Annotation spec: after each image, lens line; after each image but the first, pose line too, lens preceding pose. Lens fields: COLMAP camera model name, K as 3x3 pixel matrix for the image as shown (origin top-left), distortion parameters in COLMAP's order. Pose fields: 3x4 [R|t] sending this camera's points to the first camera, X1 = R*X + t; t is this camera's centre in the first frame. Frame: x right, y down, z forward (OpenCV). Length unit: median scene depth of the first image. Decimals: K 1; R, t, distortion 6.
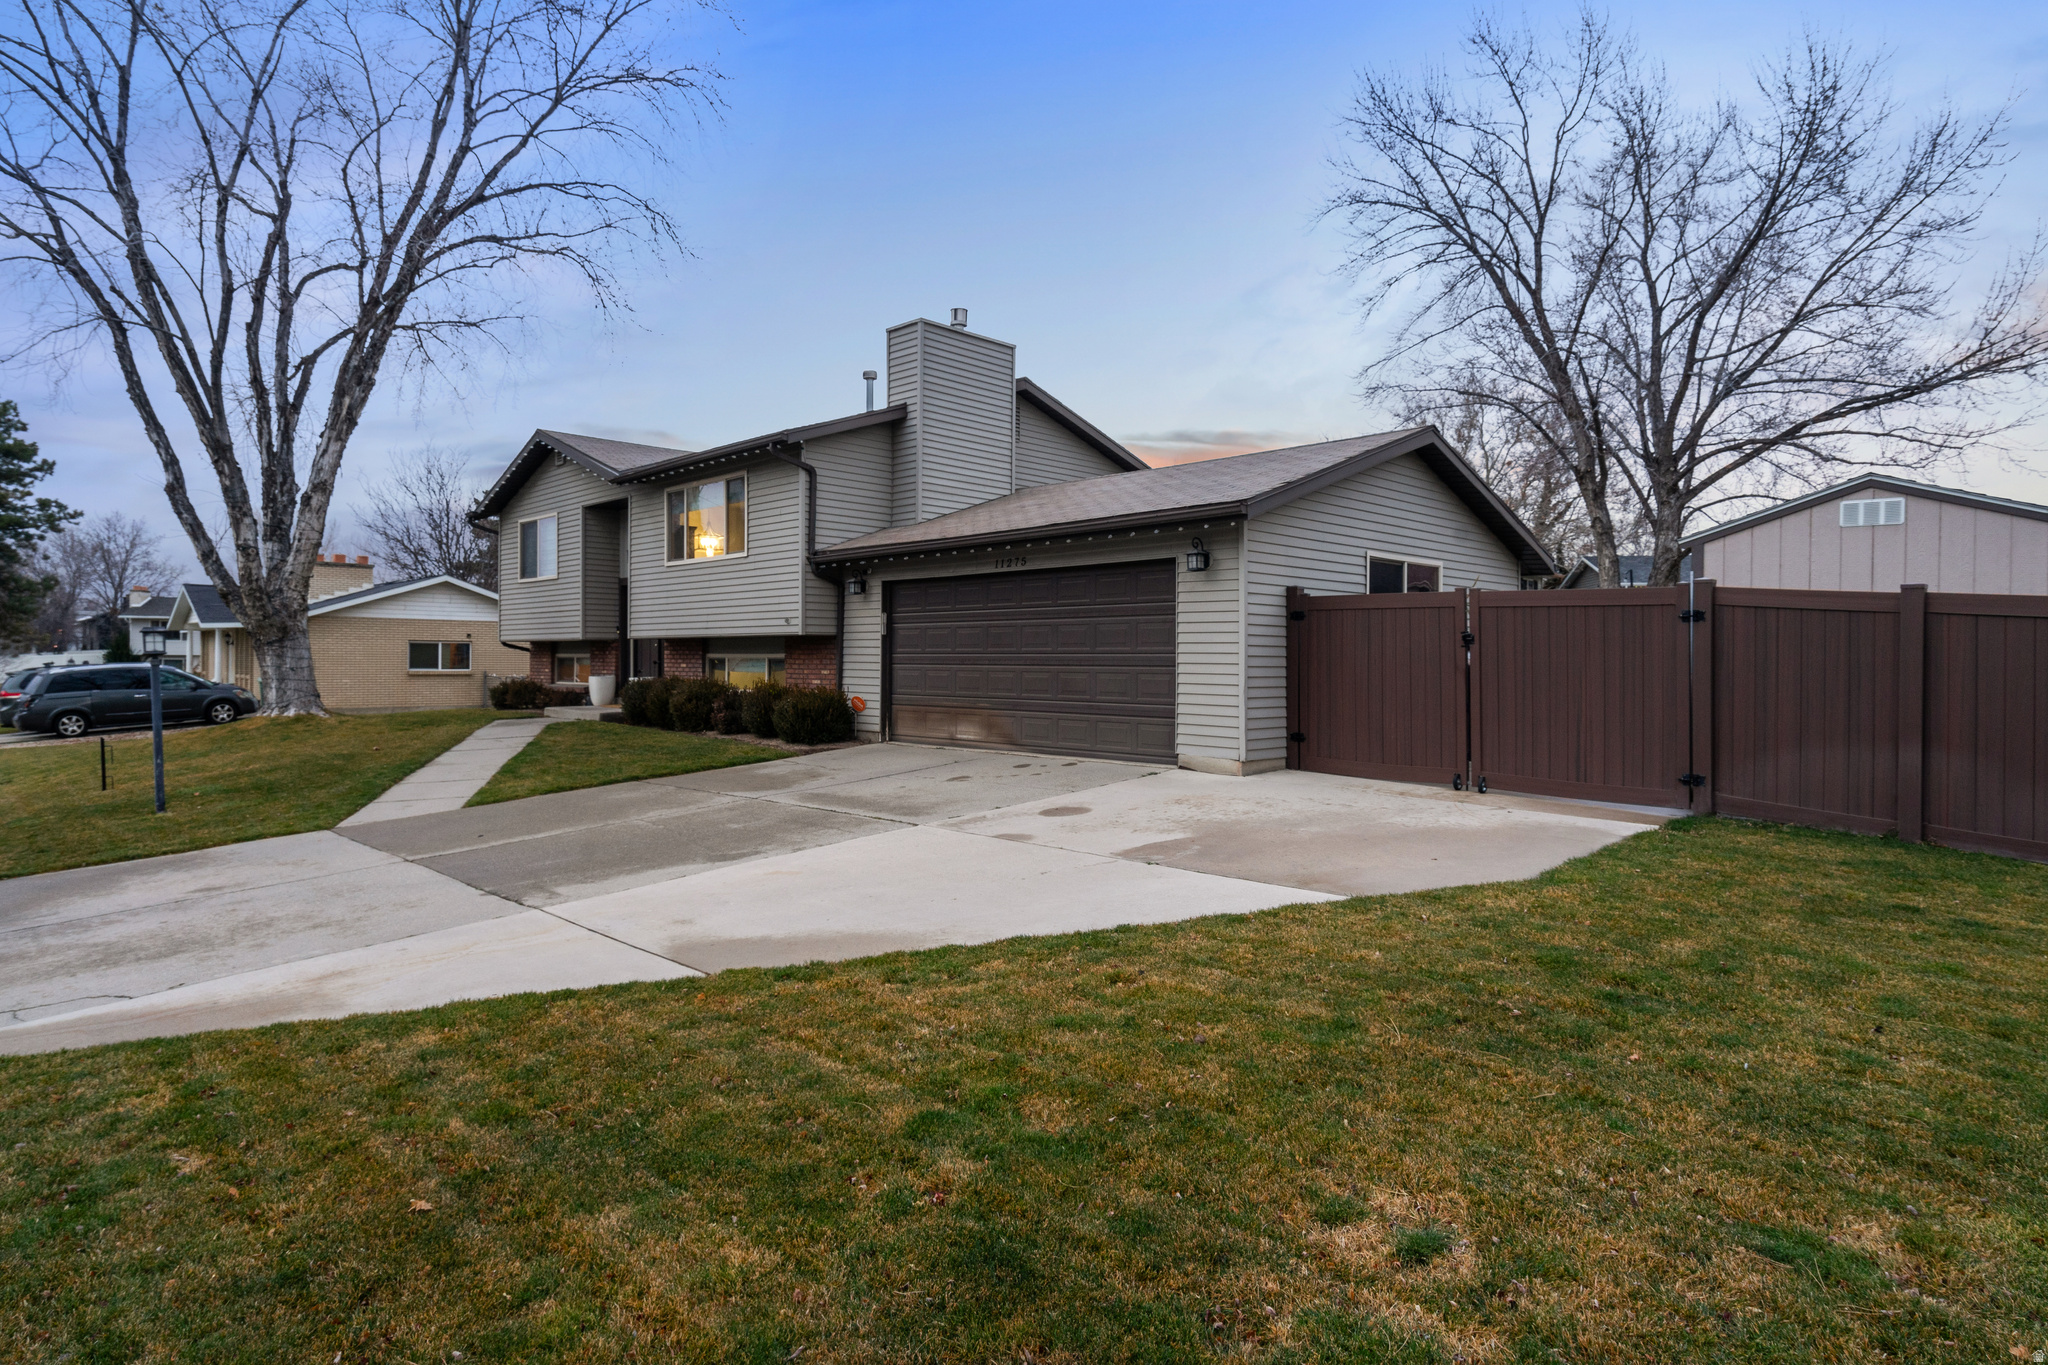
lens RADIAL K [[1124.0, 0, 1024.0], [0, 1124.0, 682.5], [0, 0, 1]] dist [-0.006647, -0.000084]
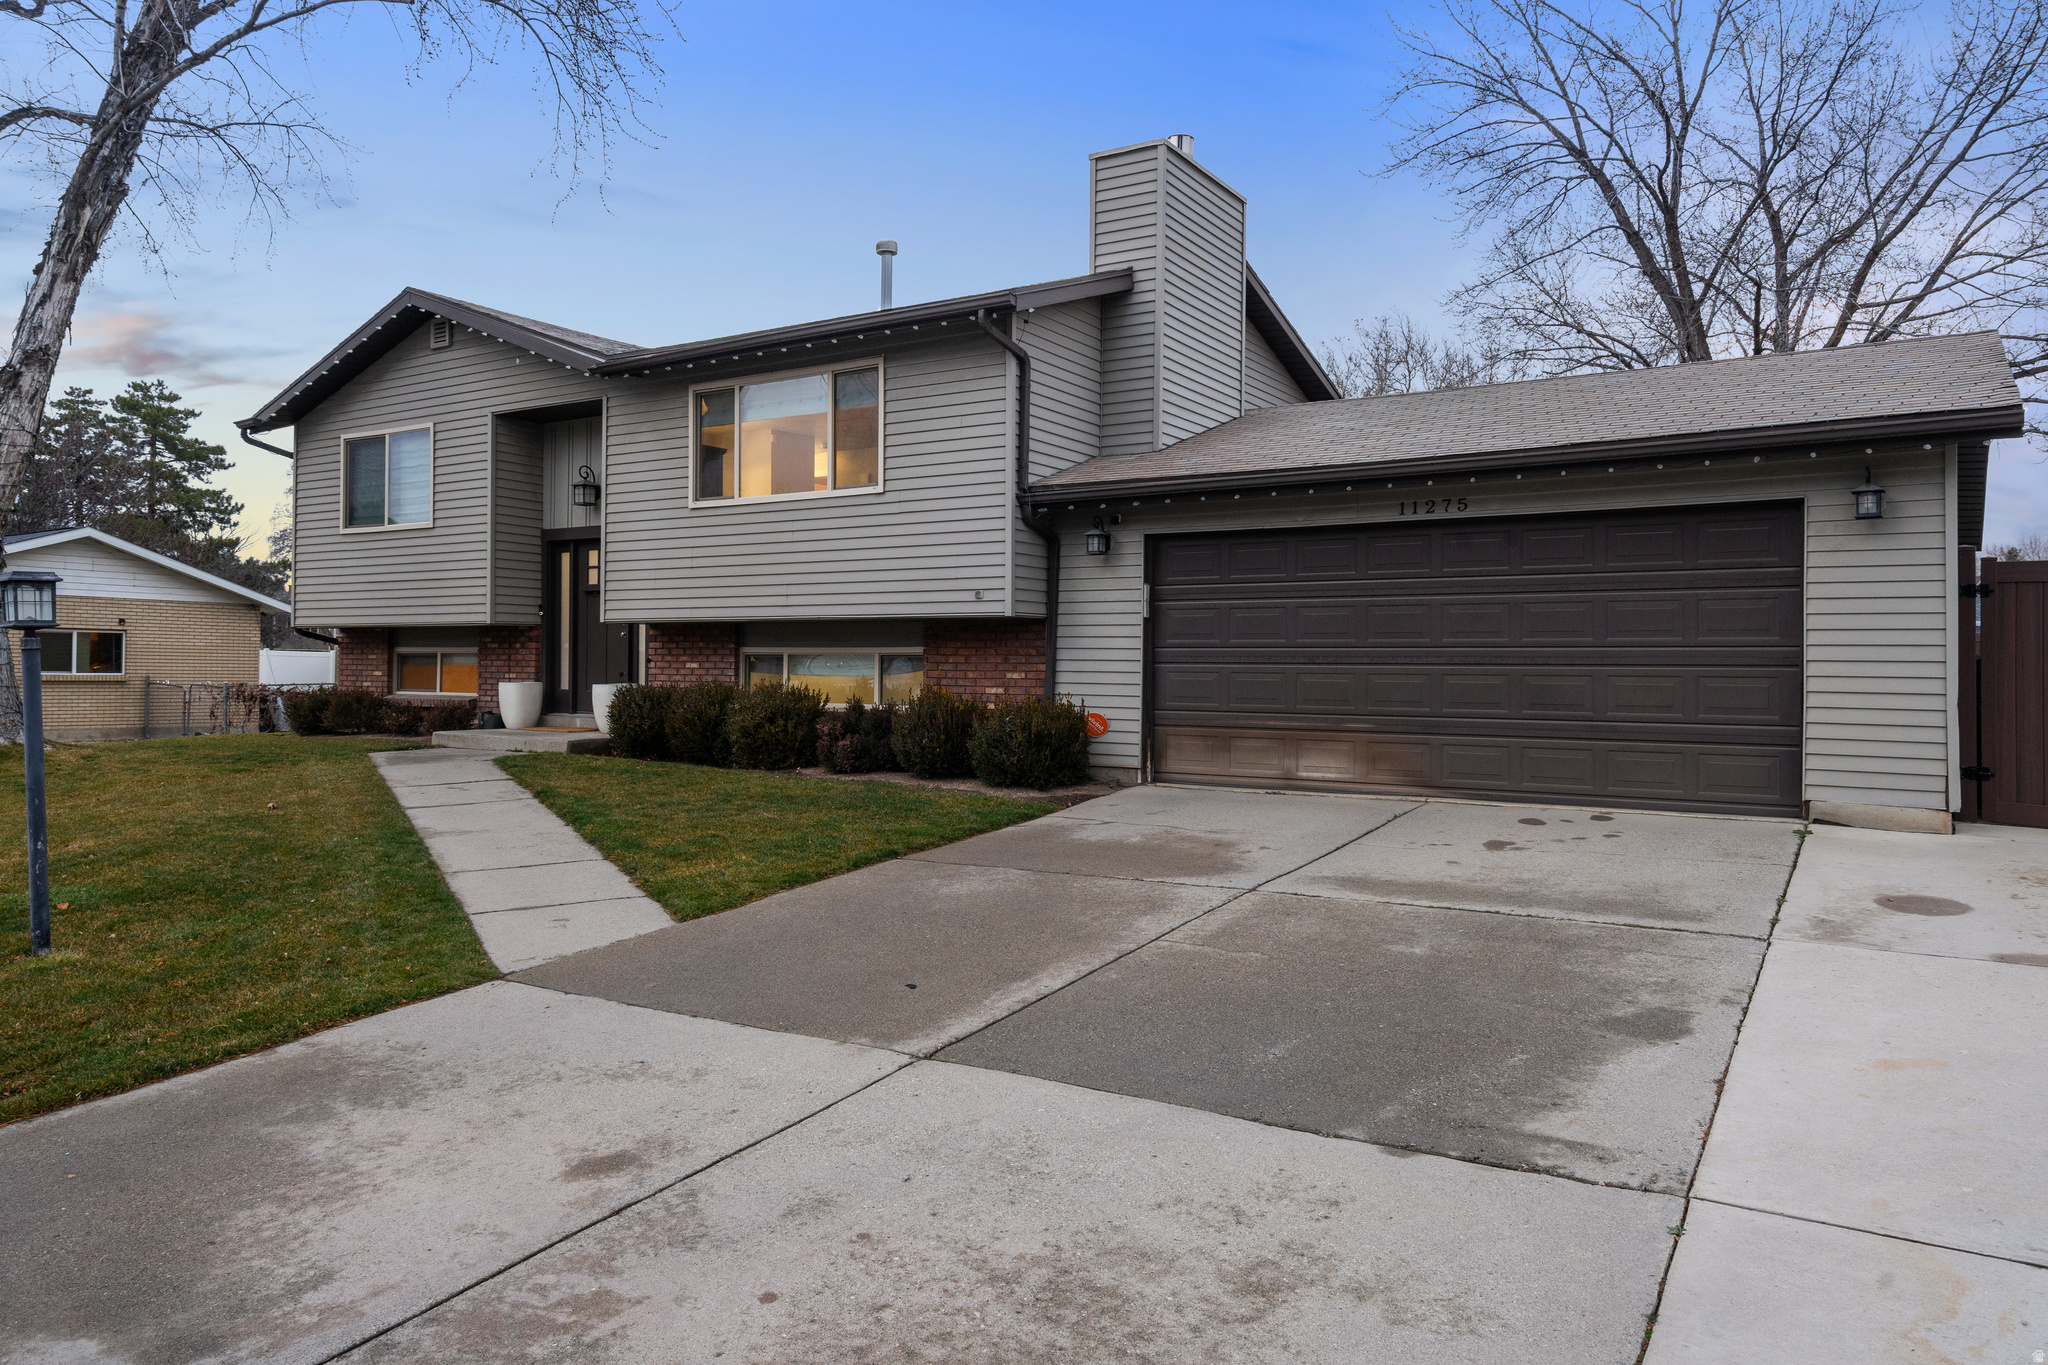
lens RADIAL K [[1378.7, 0, 1024.0], [0, 1378.7, 682.5], [0, 0, 1]] dist [0.023104, -0.033680]
pose [[0.976583, 0.004850, 0.215087, -0.342417], [-0.002349, 0.999927, -0.011884, 0.004144], [-0.215129, 0.011100, 0.976523, 0.226905]]
